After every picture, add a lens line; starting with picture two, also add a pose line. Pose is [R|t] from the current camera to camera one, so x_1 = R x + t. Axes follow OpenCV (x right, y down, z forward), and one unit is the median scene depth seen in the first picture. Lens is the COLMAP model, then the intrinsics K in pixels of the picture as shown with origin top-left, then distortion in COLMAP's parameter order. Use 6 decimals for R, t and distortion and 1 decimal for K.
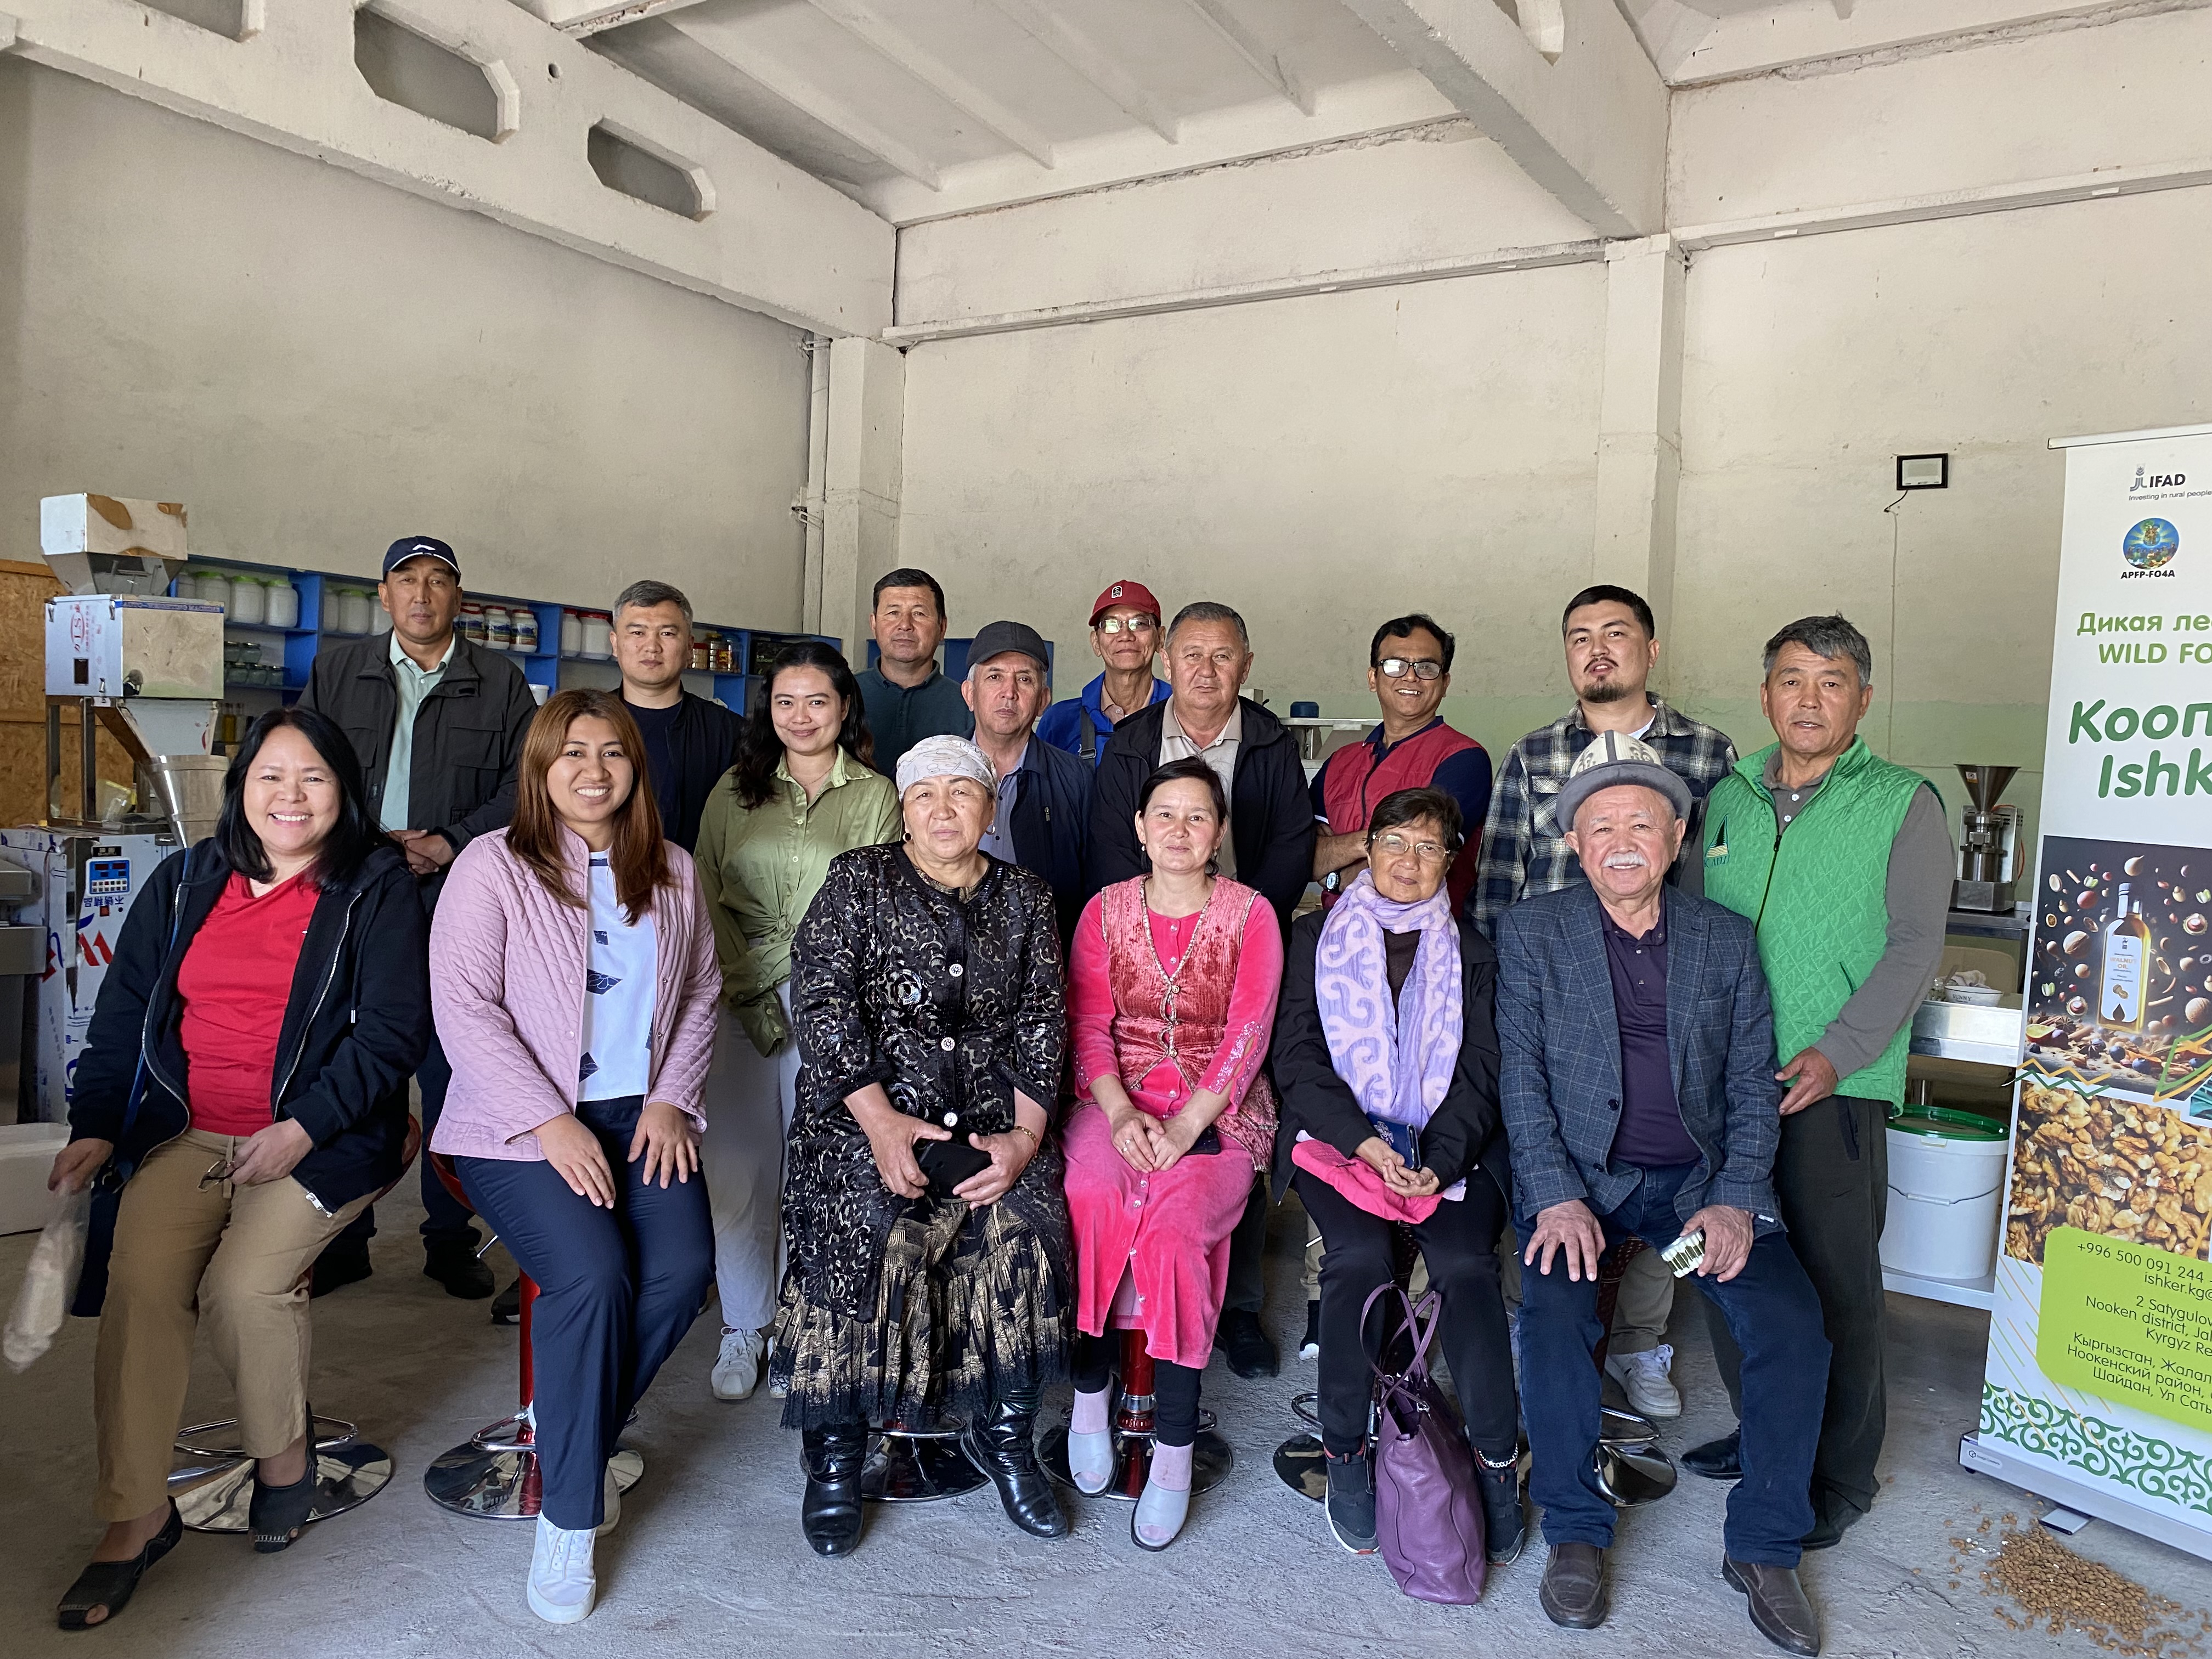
lens RADIAL K [[1675.7, 0, 1103.4], [0, 1675.7, 861.0], [0, 0, 1]] dist [0.027456, -0.036708]
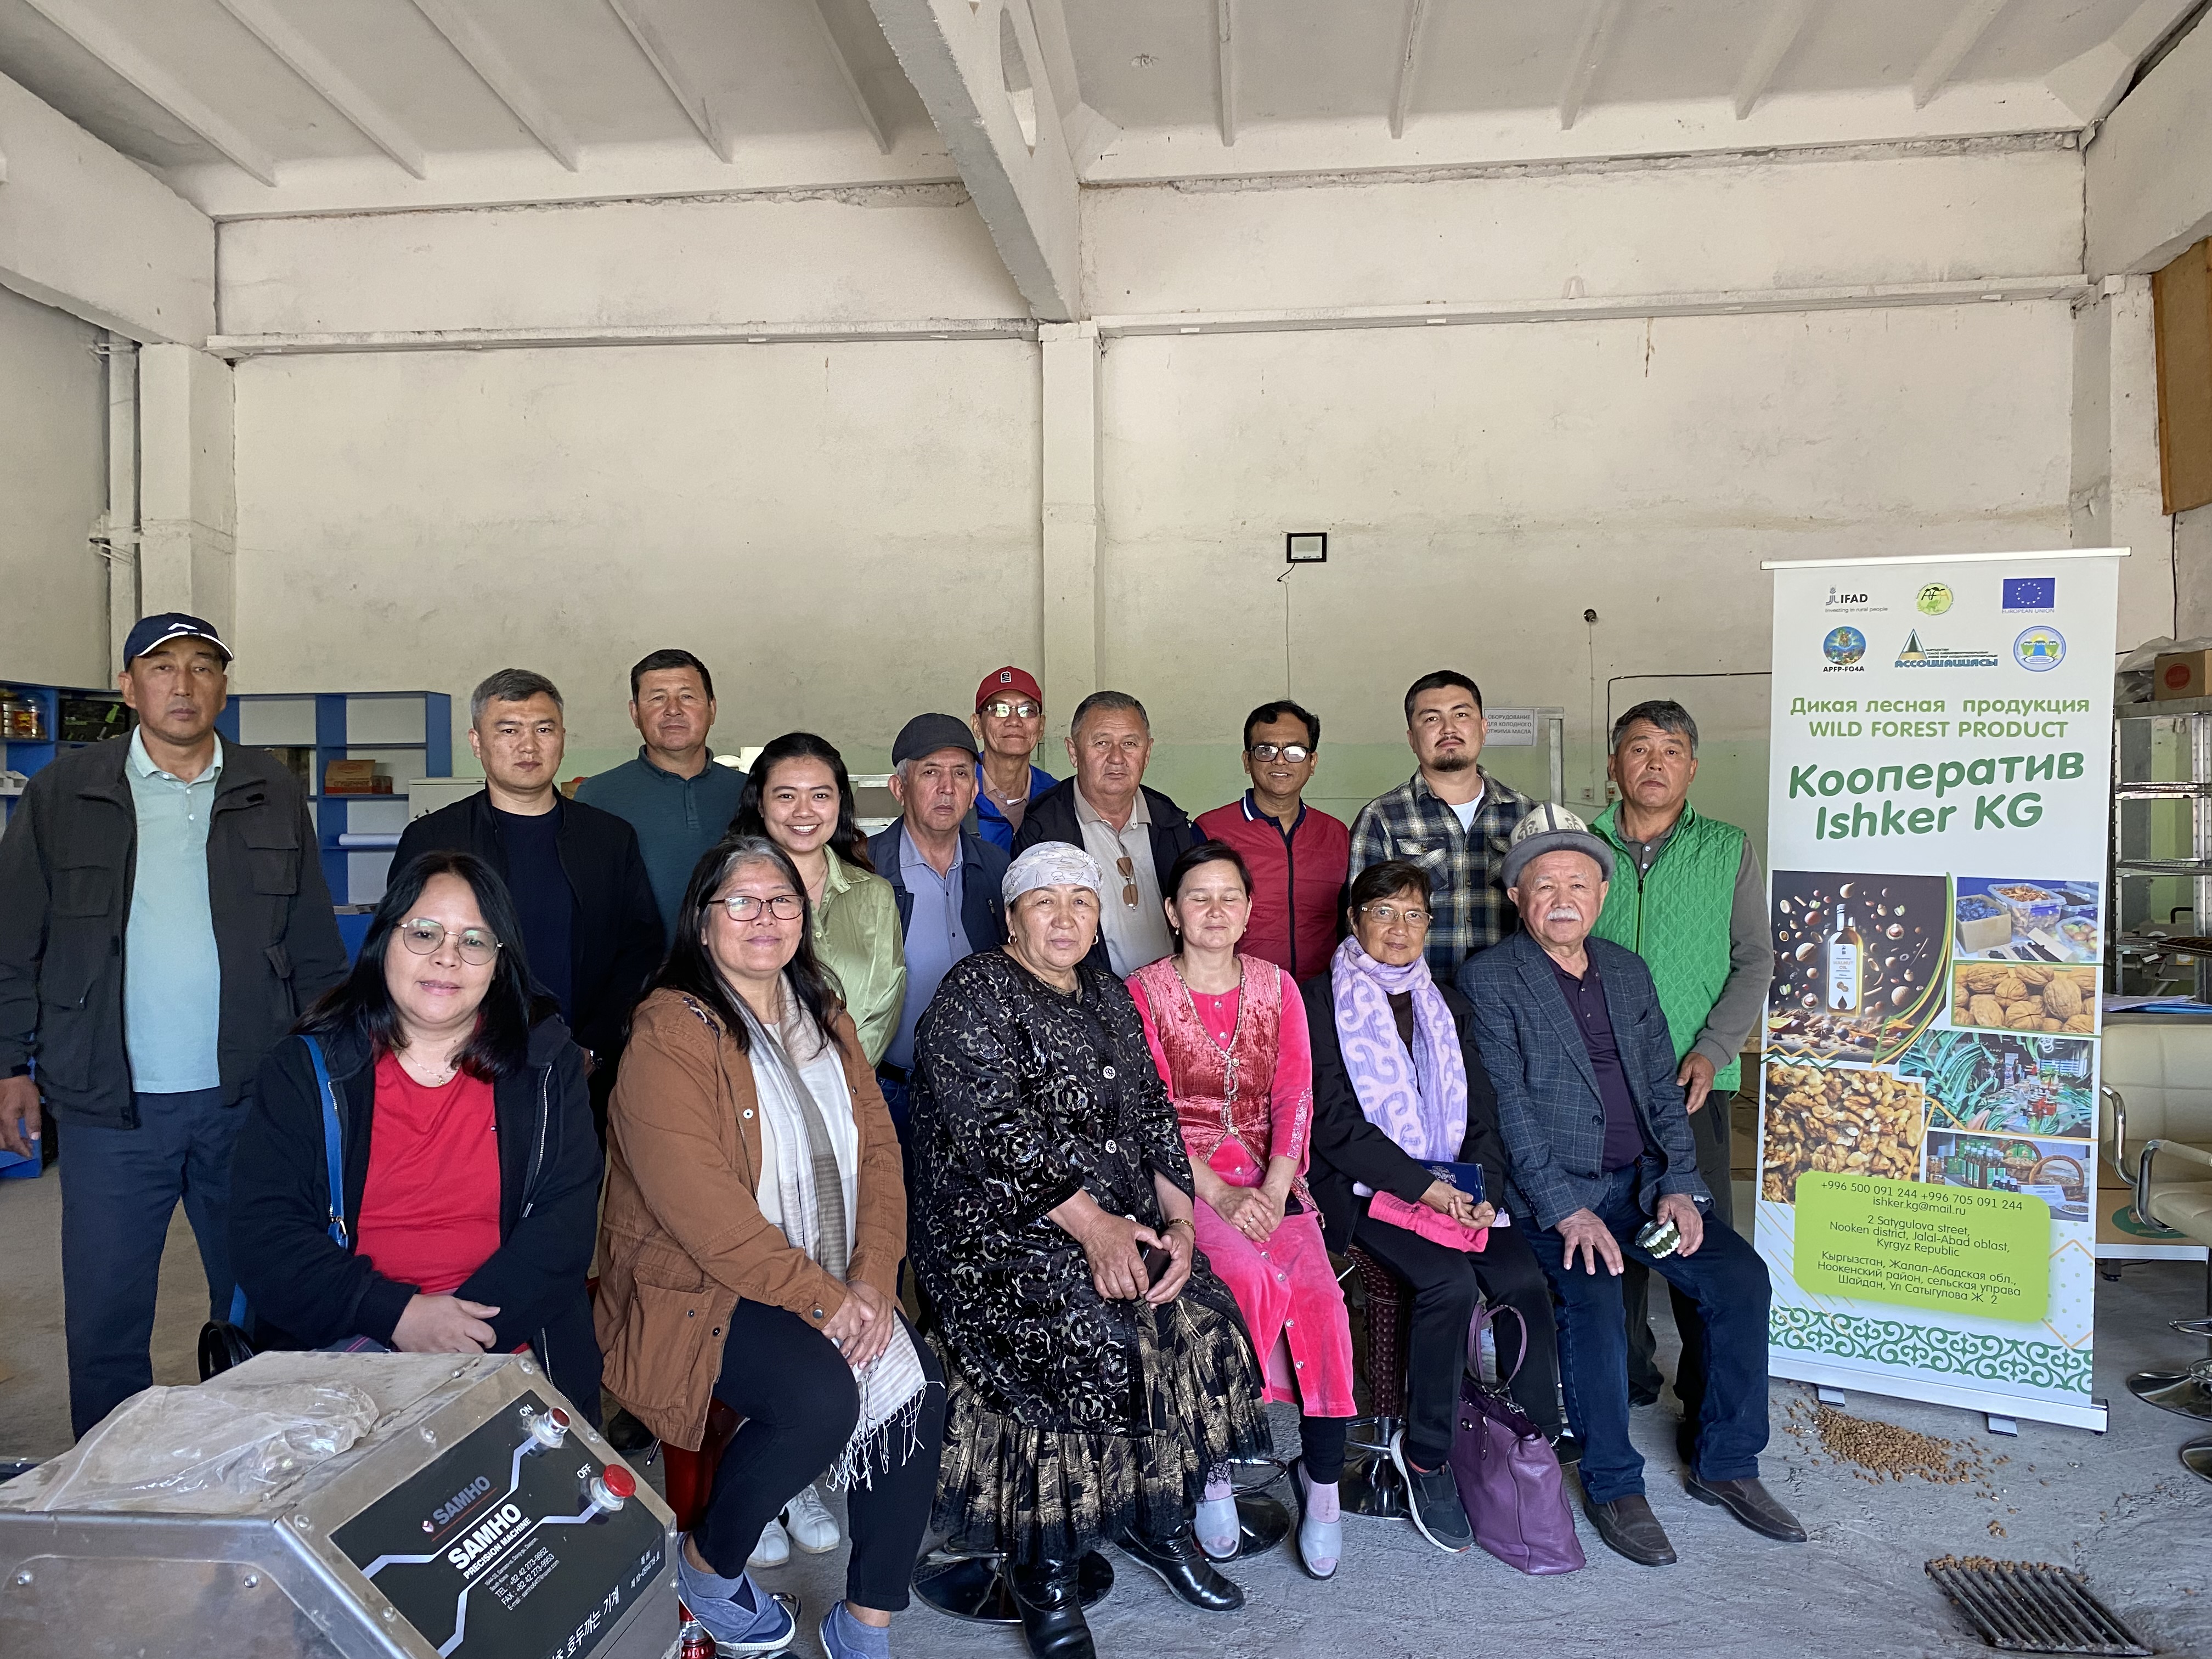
lens RADIAL K [[1673.4, 0, 1107.0], [0, 1673.4, 892.2], [0, 0, 1]] dist [0.017479, -0.031942]
pose [[0.886638, -0.065903, 0.457744, -0.494358], [0.066103, 0.997691, 0.015602, -0.053861], [-0.457715, 0.016425, 0.888947, 0.100034]]
